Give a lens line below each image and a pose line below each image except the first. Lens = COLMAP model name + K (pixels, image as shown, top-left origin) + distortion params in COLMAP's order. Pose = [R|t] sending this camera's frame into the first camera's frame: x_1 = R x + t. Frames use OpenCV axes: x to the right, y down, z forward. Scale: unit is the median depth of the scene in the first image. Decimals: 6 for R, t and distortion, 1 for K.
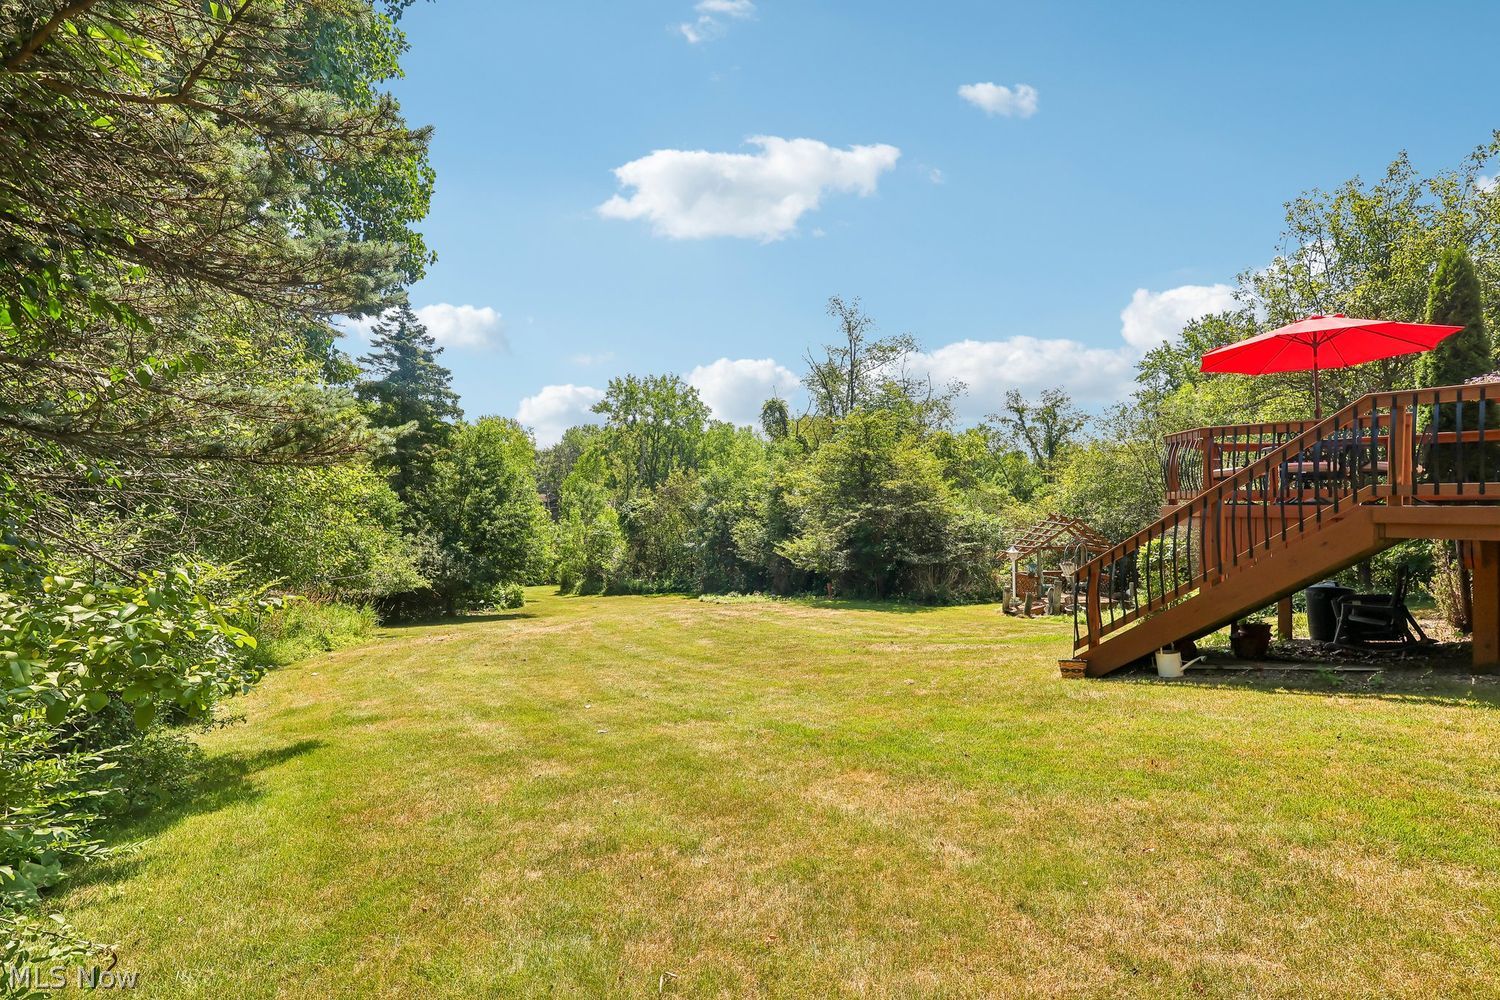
lens RADIAL K [[694.6, 0, 751.5], [0, 694.6, 505.6], [0, 0, 1]] dist [-0.000919, 0.000310]
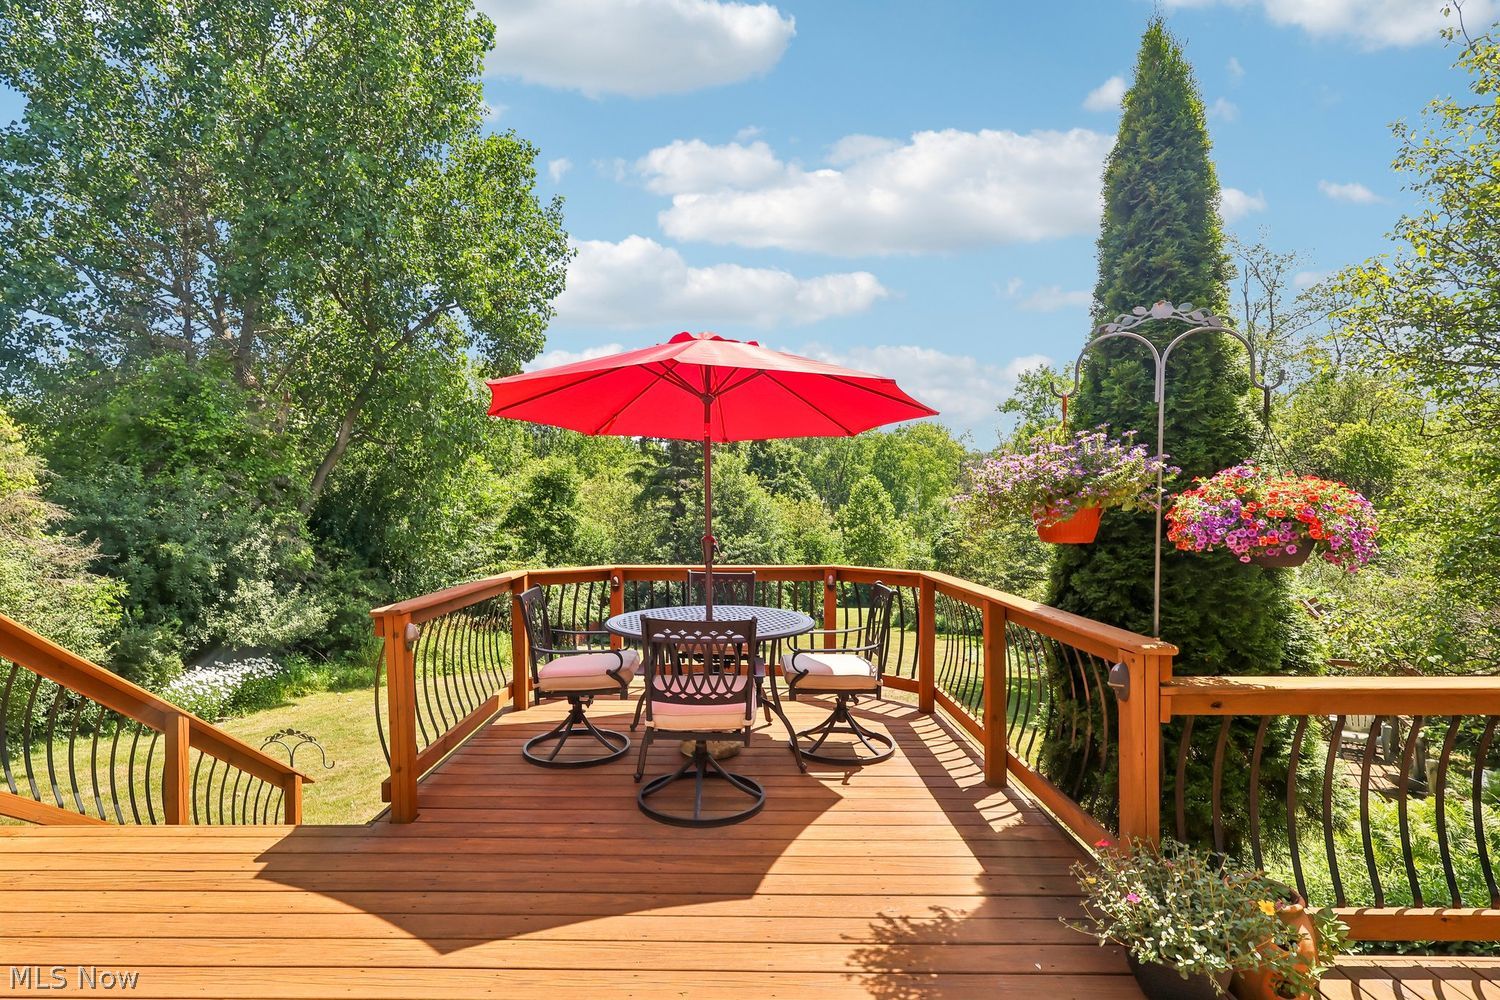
lens RADIAL K [[728.3, 0, 718.9], [0, 728.3, 502.3], [0, 0, 1]] dist [0.001239, 0.000273]
pose [[0.750507, -0.008168, -0.660812, 0.278947], [0.005673, 0.999966, -0.005917, -0.038844], [0.660838, 0.000692, 0.750529, 0.157416]]
